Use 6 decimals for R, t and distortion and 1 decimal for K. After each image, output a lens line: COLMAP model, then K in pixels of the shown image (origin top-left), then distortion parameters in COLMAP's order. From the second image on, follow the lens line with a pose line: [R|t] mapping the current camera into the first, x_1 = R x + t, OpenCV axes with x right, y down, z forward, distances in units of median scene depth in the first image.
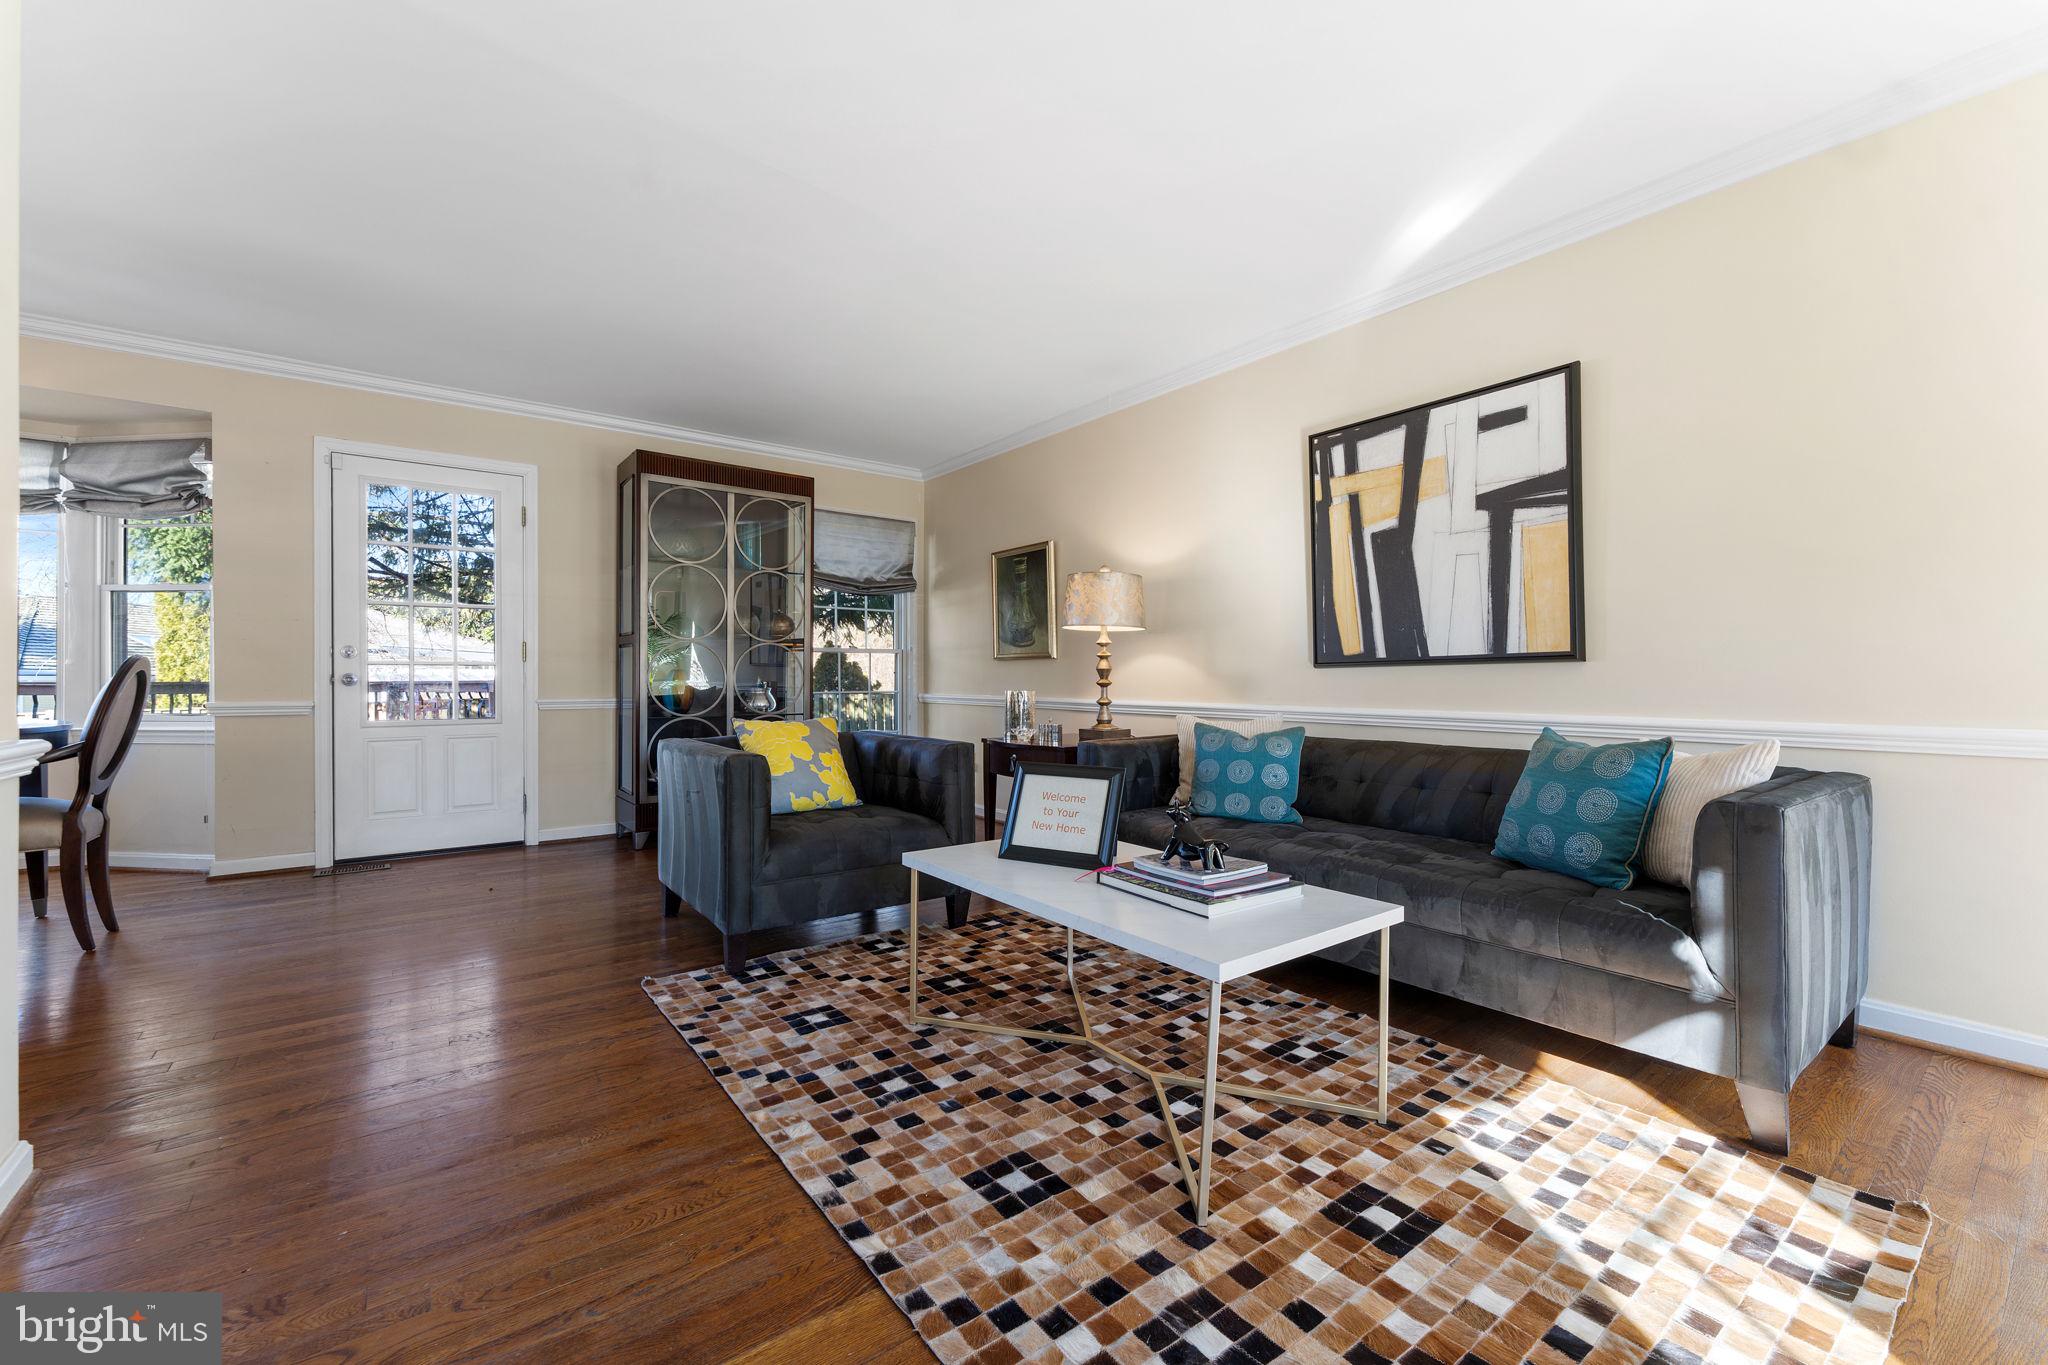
lens RADIAL K [[825.5, 0, 1017.8], [0, 825.5, 672.1], [0, 0, 1]] dist [-0.001002, -0.000339]
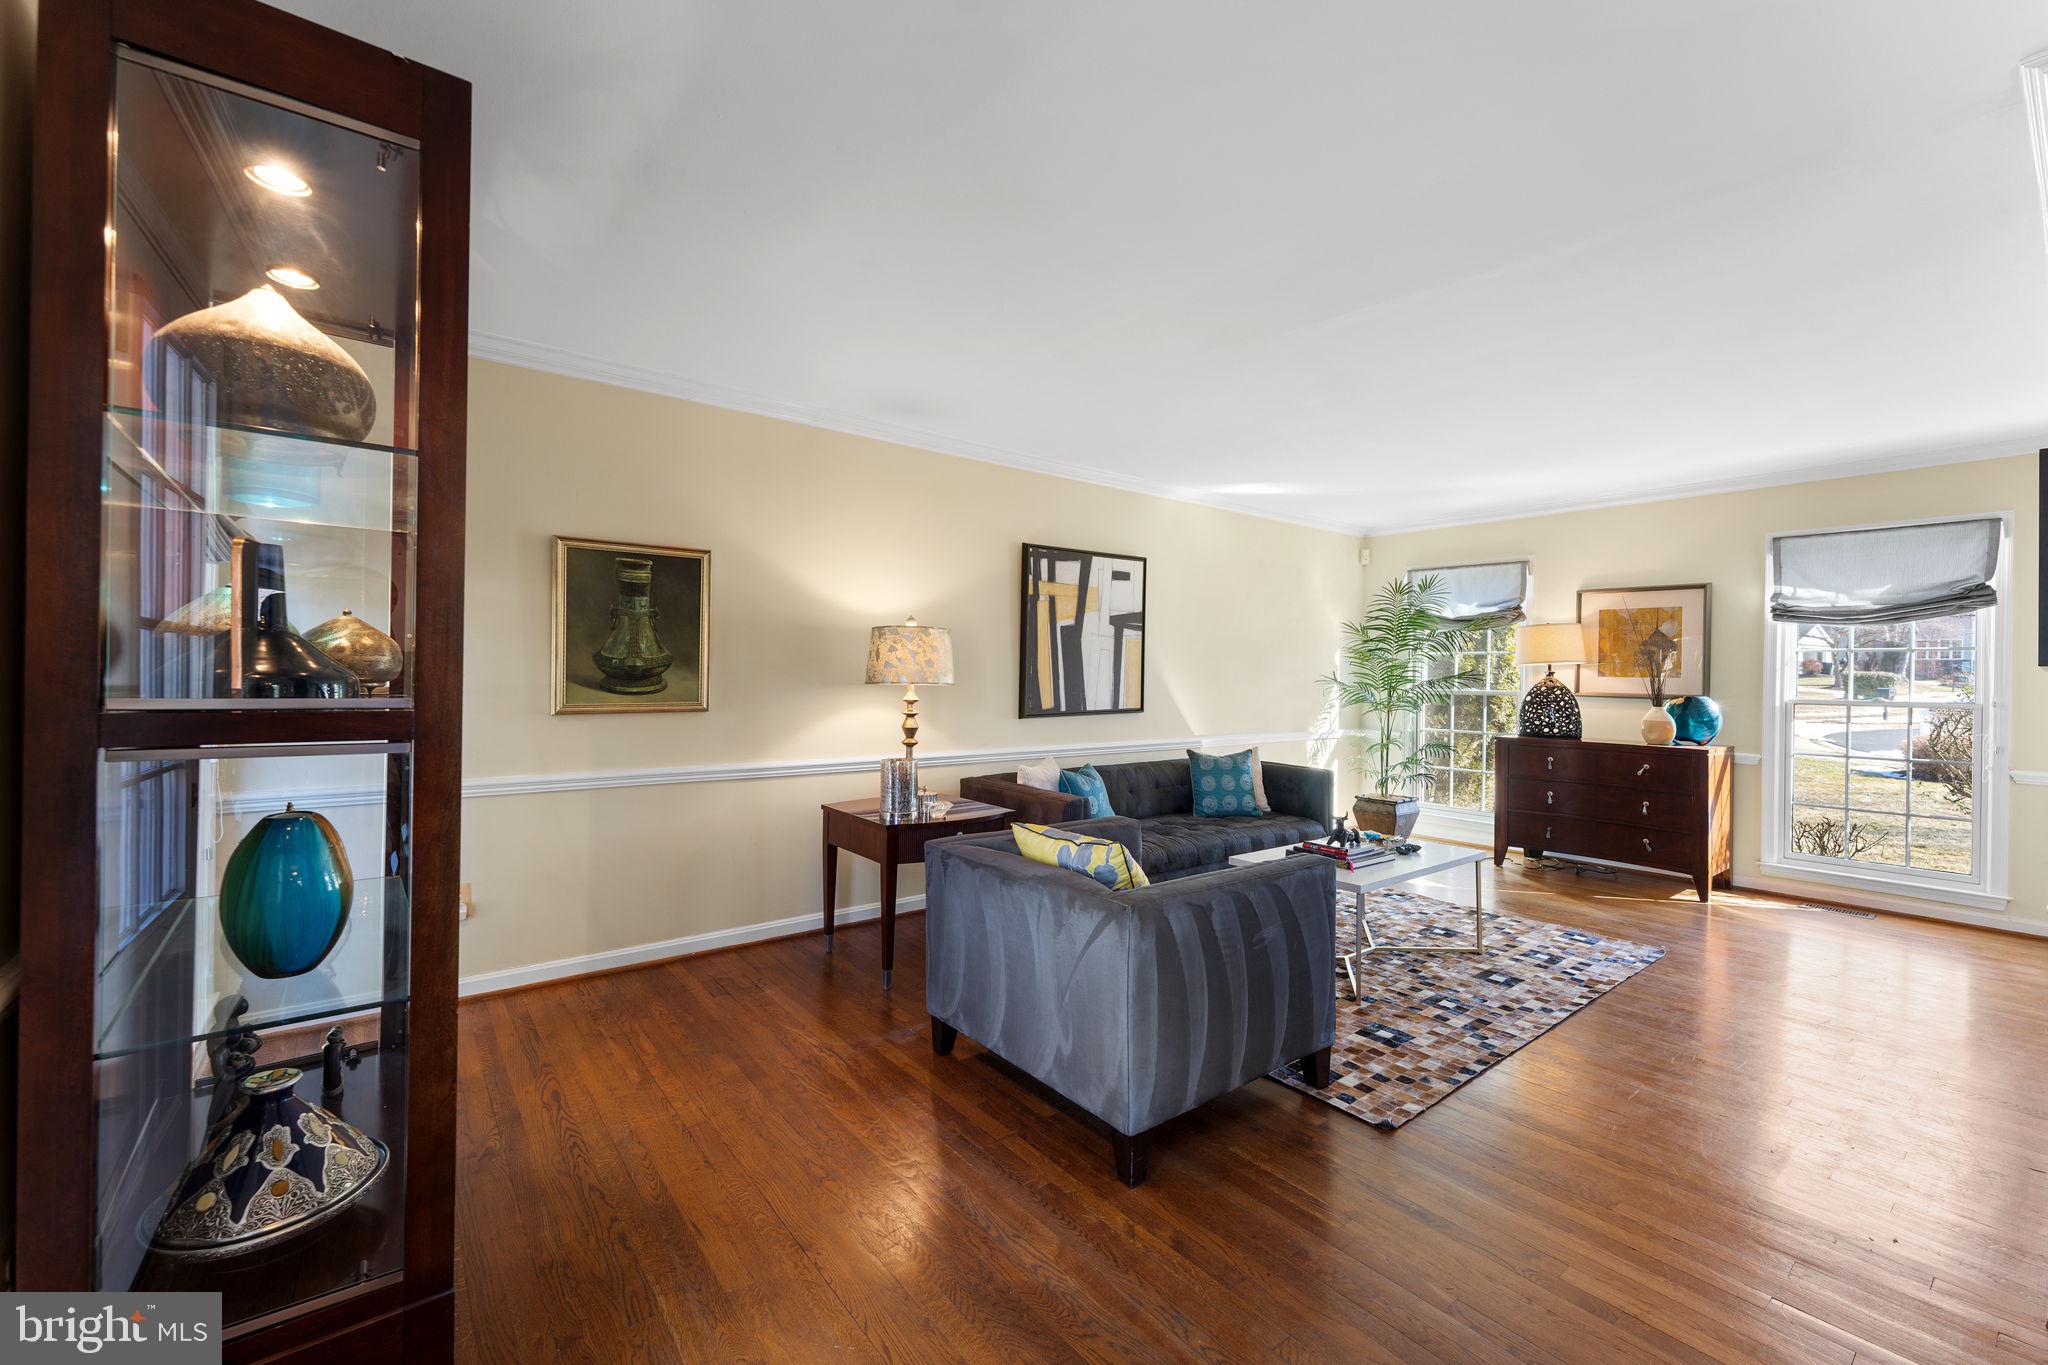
lens RADIAL K [[825.5, 0, 1022.5], [0, 825.5, 673.0], [0, 0, 1]] dist [-0.001002, -0.000339]
pose [[-0.017632, -0.000853, 0.999844, -1.234516], [-0.019821, 0.999803, 0.000504, -0.101707], [-0.999648, -0.019809, -0.017645, 1.308773]]
